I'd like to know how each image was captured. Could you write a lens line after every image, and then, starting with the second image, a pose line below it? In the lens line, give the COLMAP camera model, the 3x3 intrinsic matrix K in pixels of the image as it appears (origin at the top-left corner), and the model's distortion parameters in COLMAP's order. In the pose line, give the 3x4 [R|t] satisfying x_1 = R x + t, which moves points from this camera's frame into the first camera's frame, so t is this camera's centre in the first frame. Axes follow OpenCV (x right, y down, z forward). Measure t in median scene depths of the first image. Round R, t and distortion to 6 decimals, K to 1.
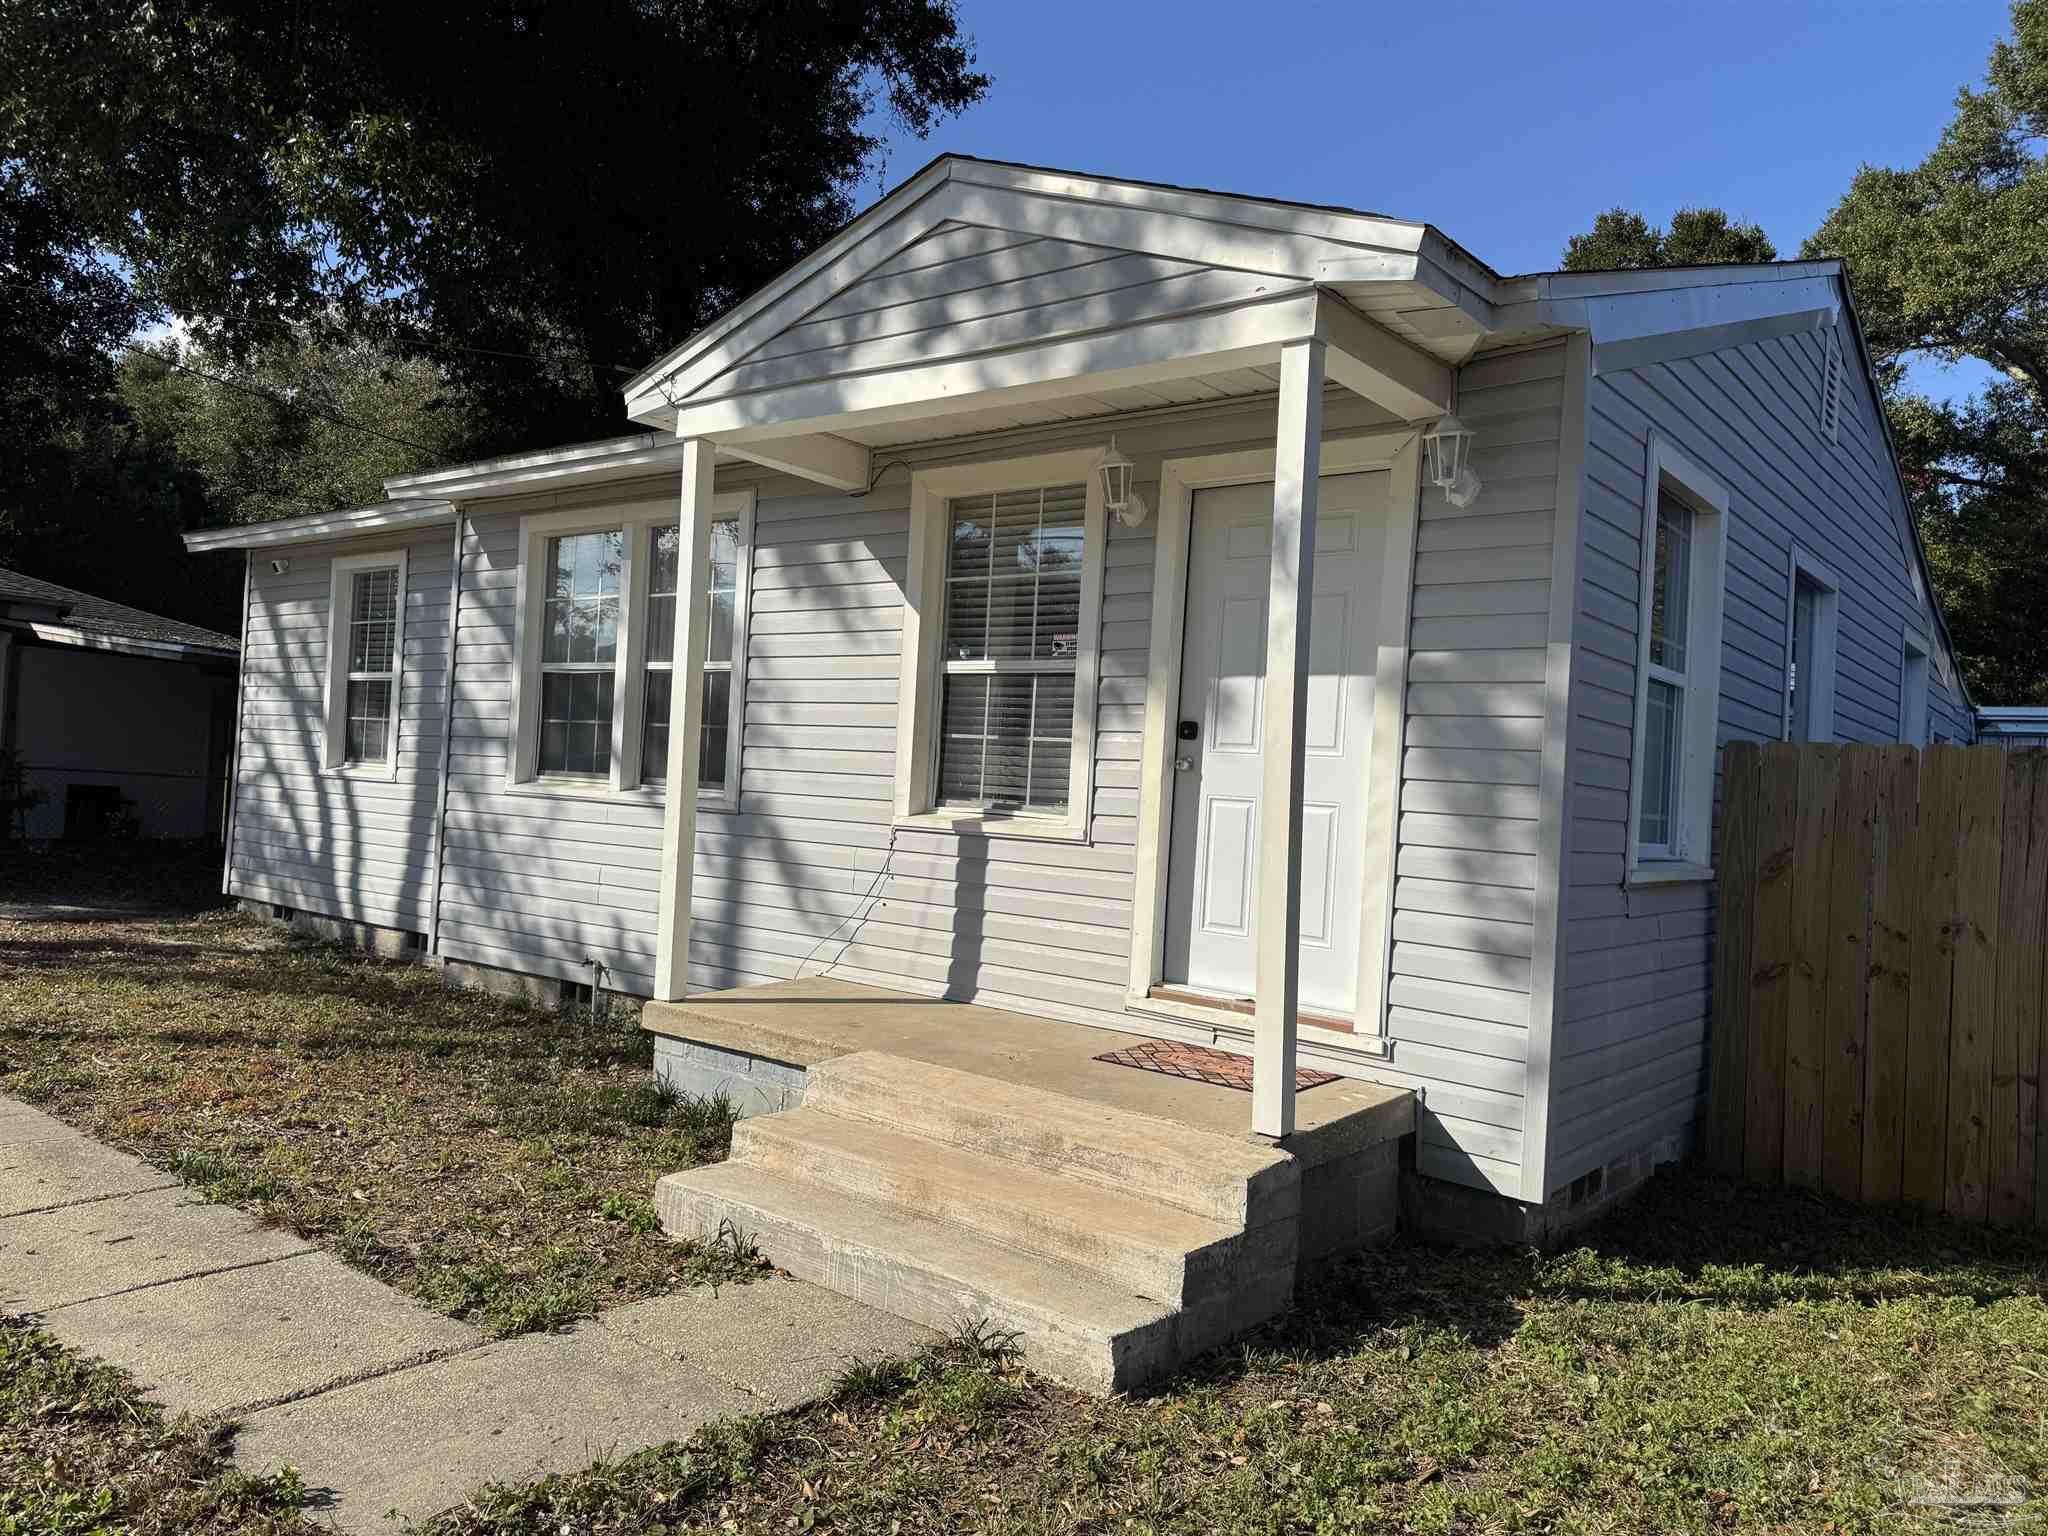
lens RADIAL K [[1465.5, 0, 1024.0], [0, 1465.5, 768.0], [0, 0, 1]] dist [0.058260, -0.002904]
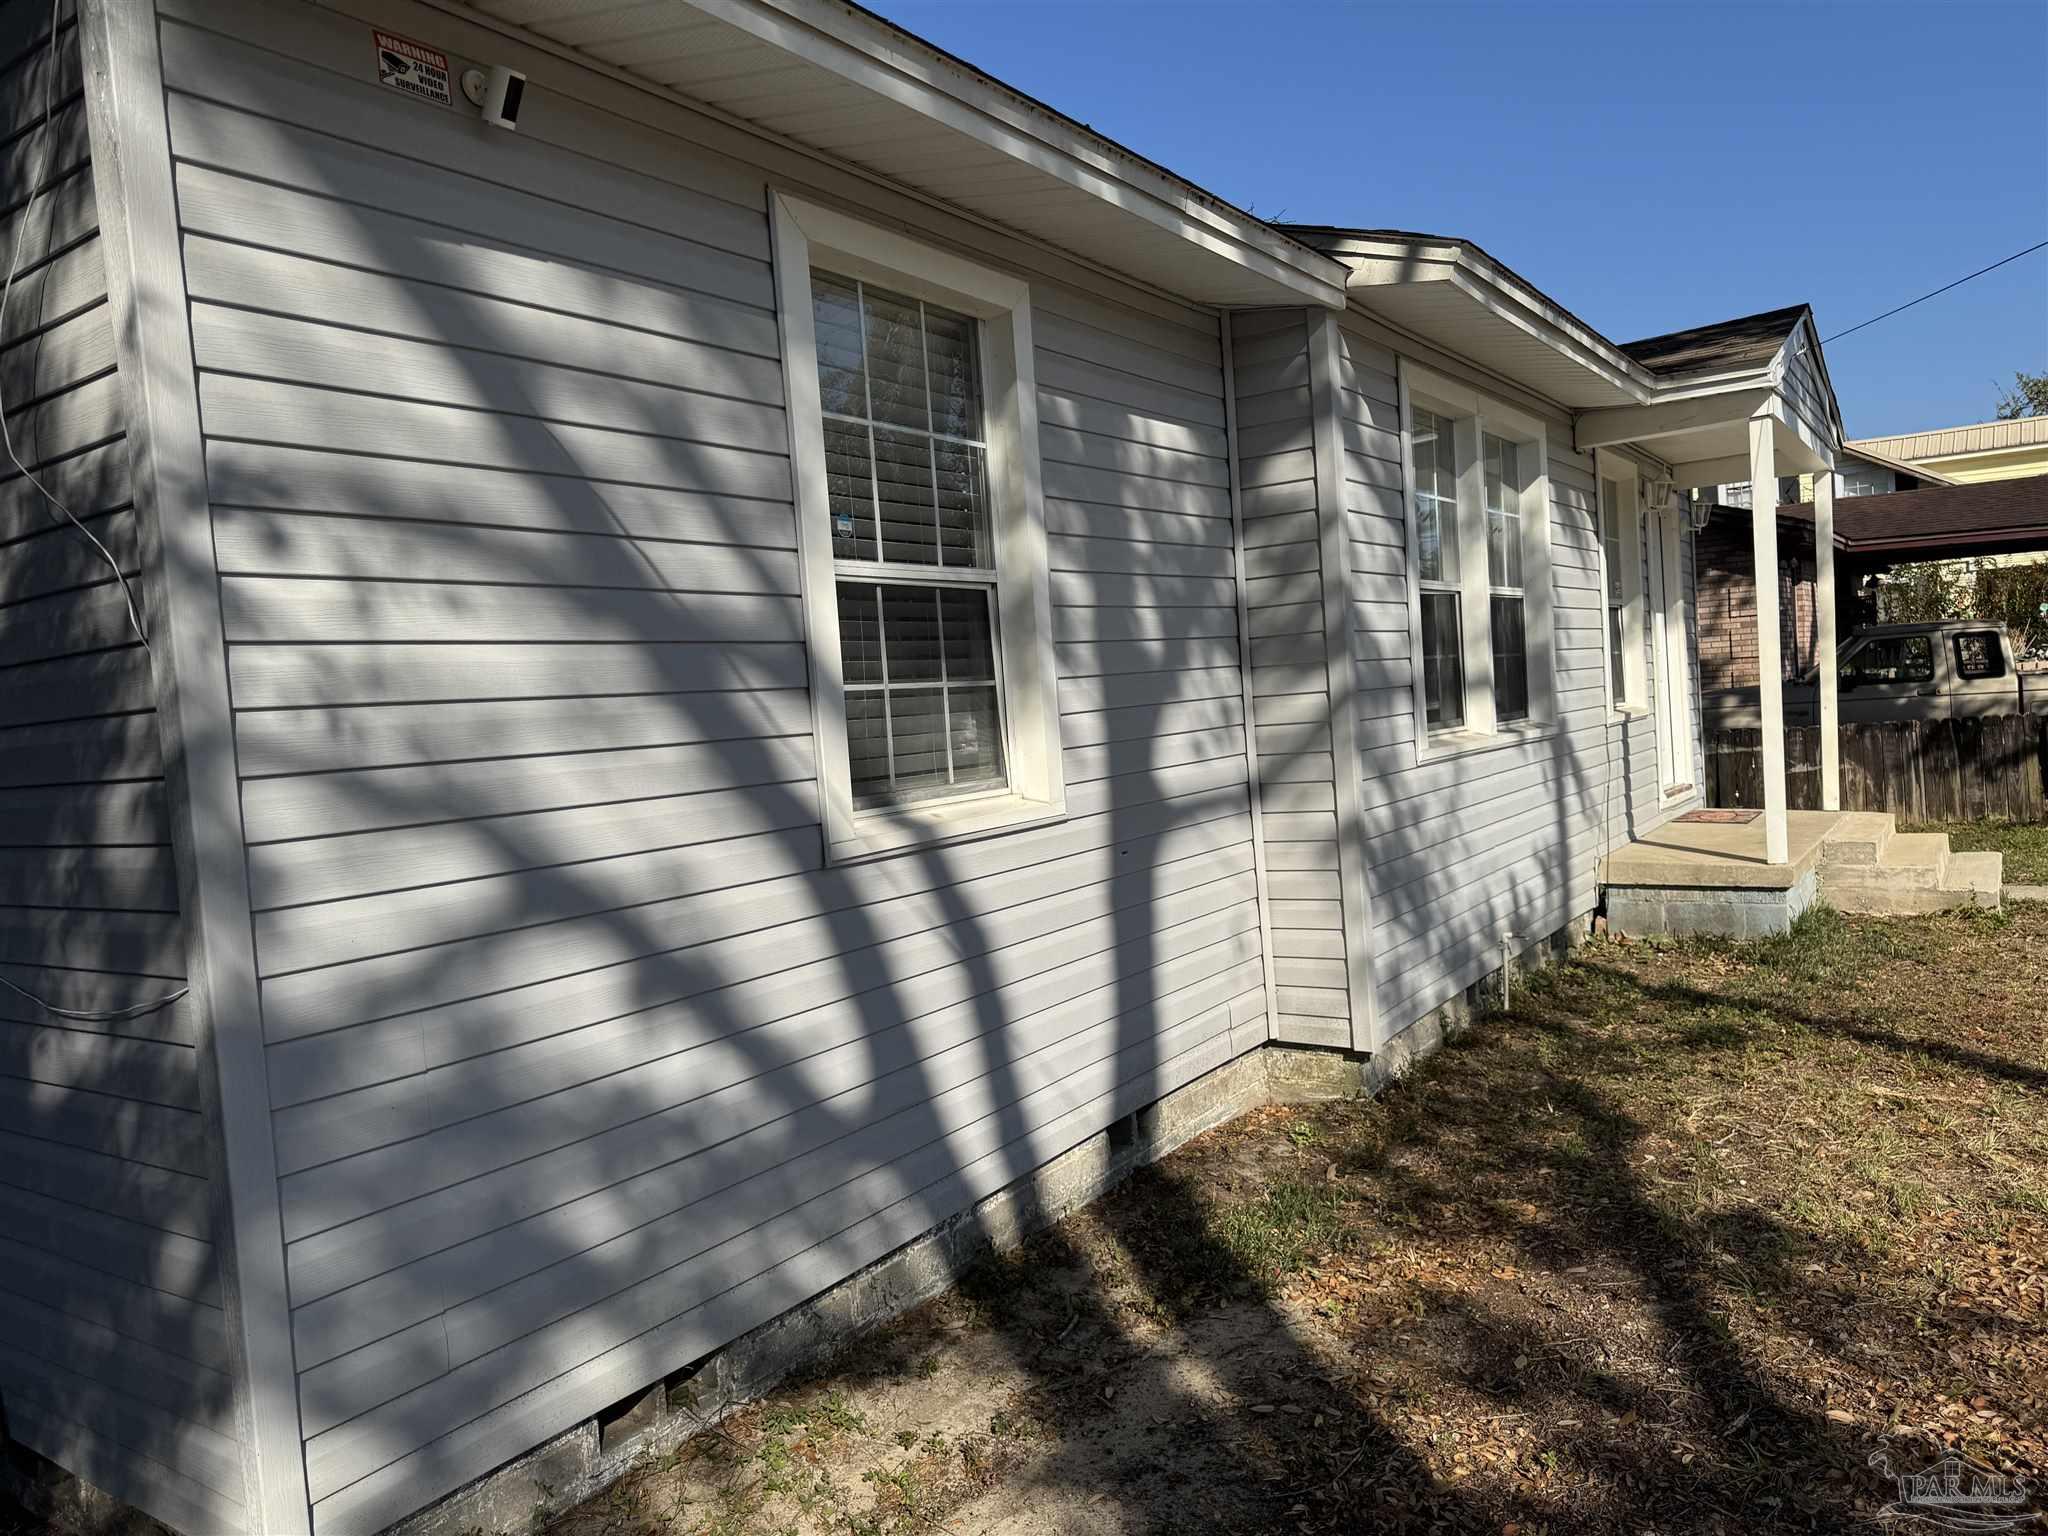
lens RADIAL K [[1465.5, 0, 1024.0], [0, 1465.5, 768.0], [0, 0, 1]] dist [0.058260, -0.002904]
pose [[-0.117794, -0.090516, 0.988904, -1.014461], [0.051731, 0.993926, 0.097137, -0.058040], [-0.991690, 0.062599, -0.112396, 1.258723]]
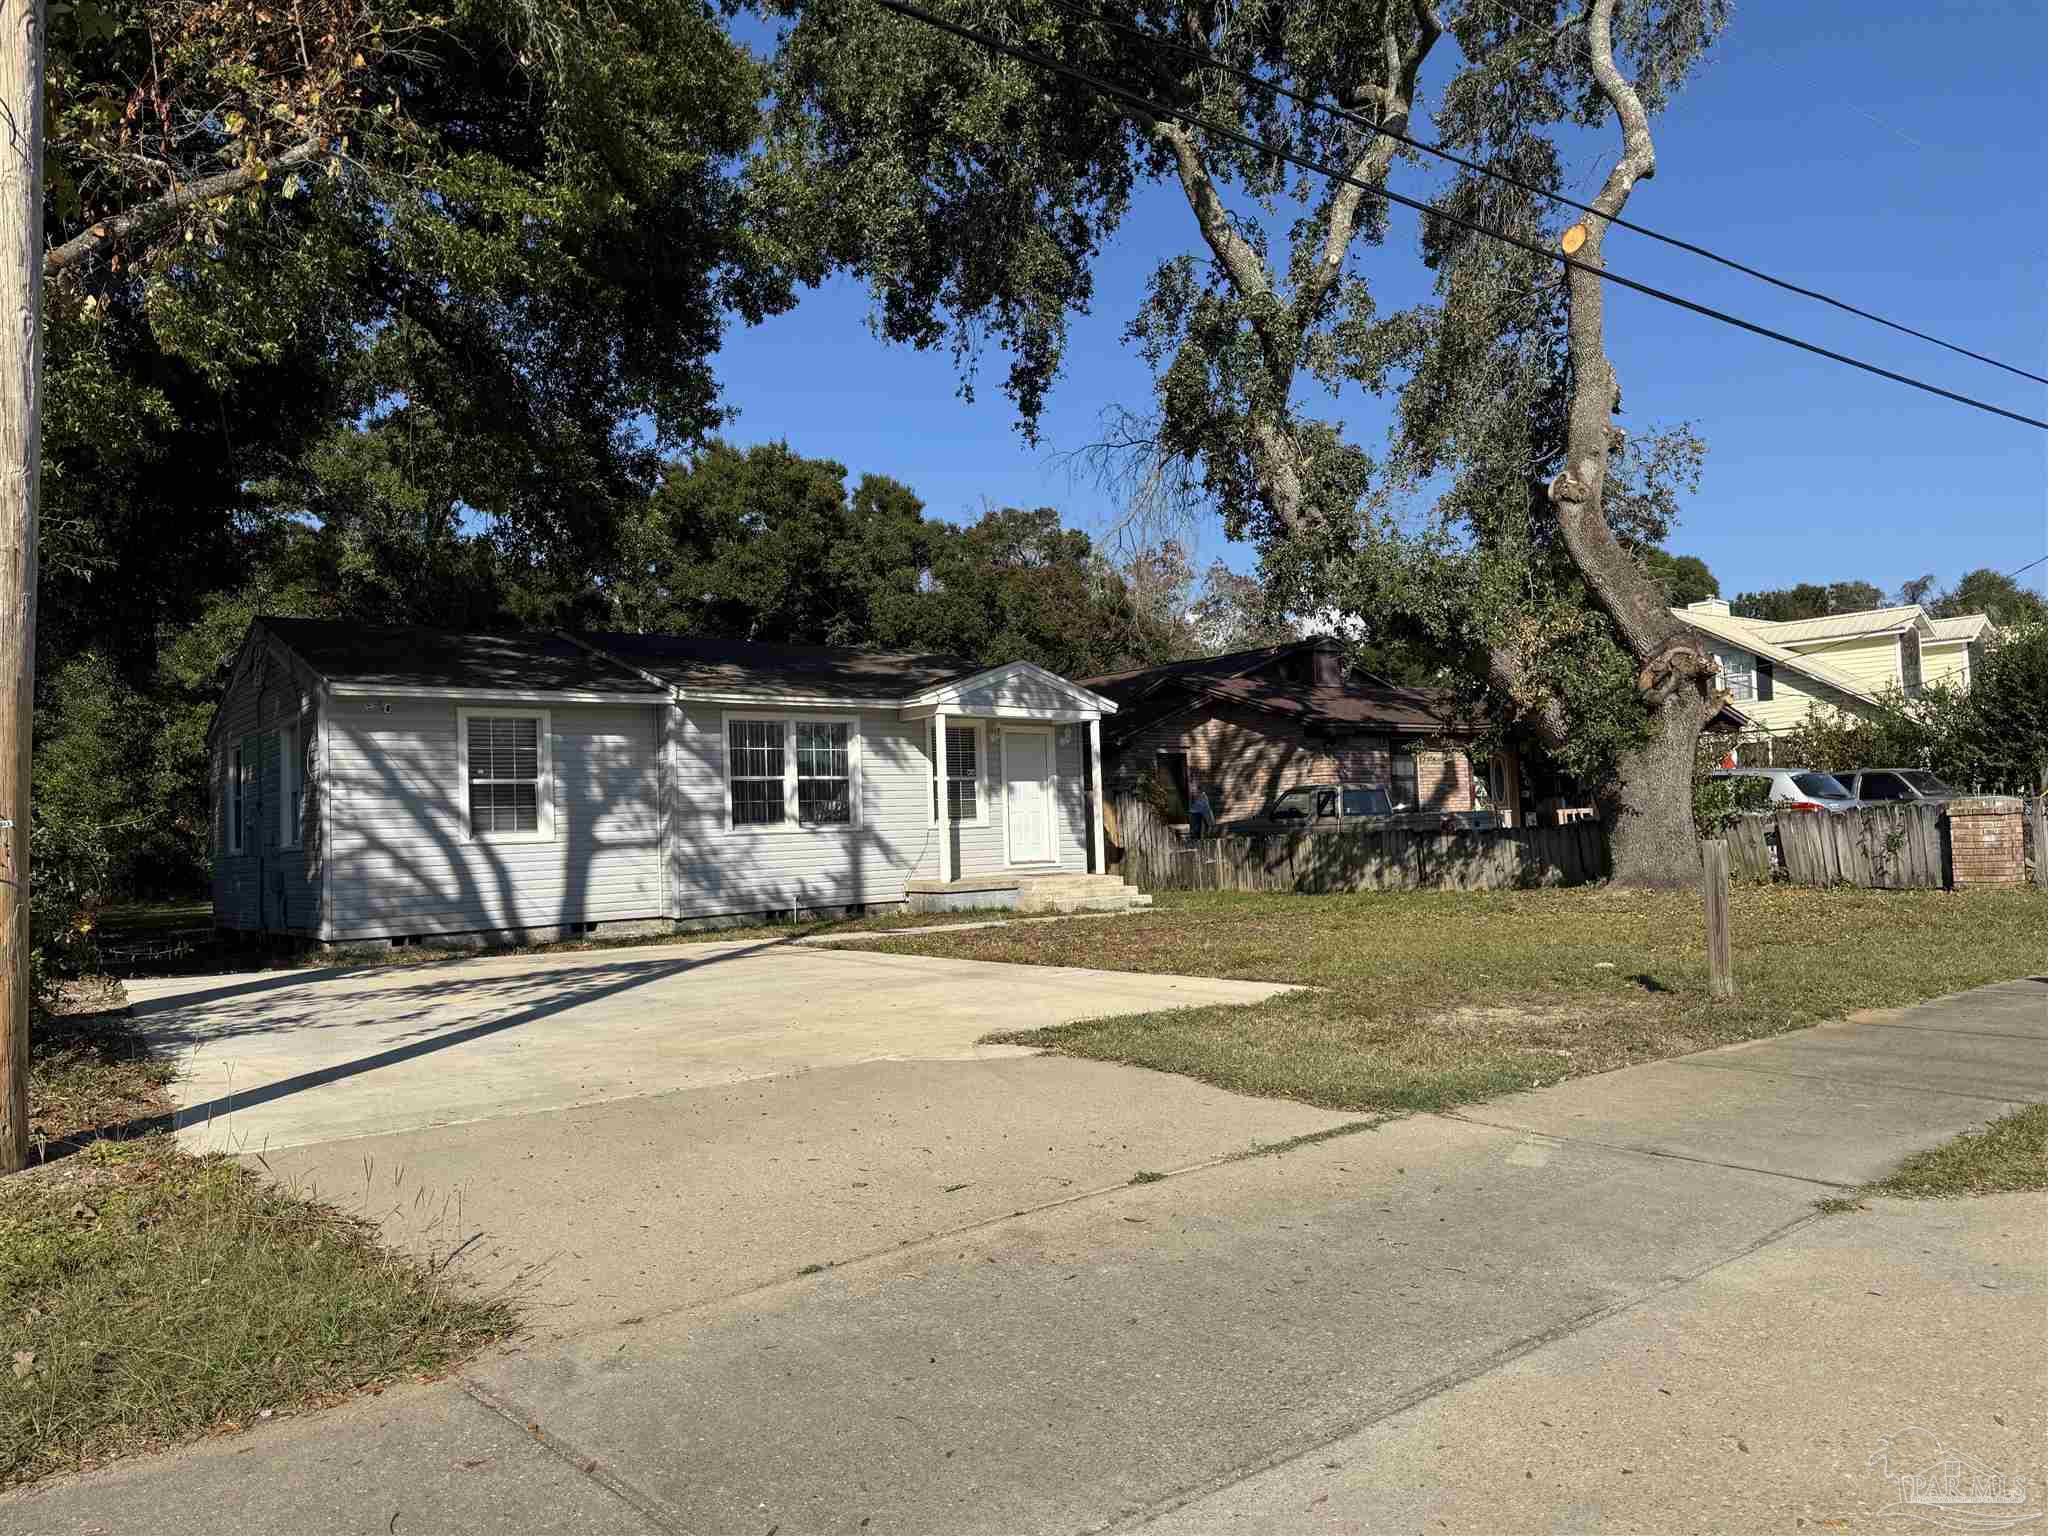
lens RADIAL K [[1465.5, 0, 1024.0], [0, 1465.5, 768.0], [0, 0, 1]] dist [0.058260, -0.002904]
pose [[0.193767, -0.024617, 0.980739, -2.400132], [0.034184, 0.999248, 0.018328, -0.108624], [-0.980452, 0.029974, 0.194463, 0.123713]]
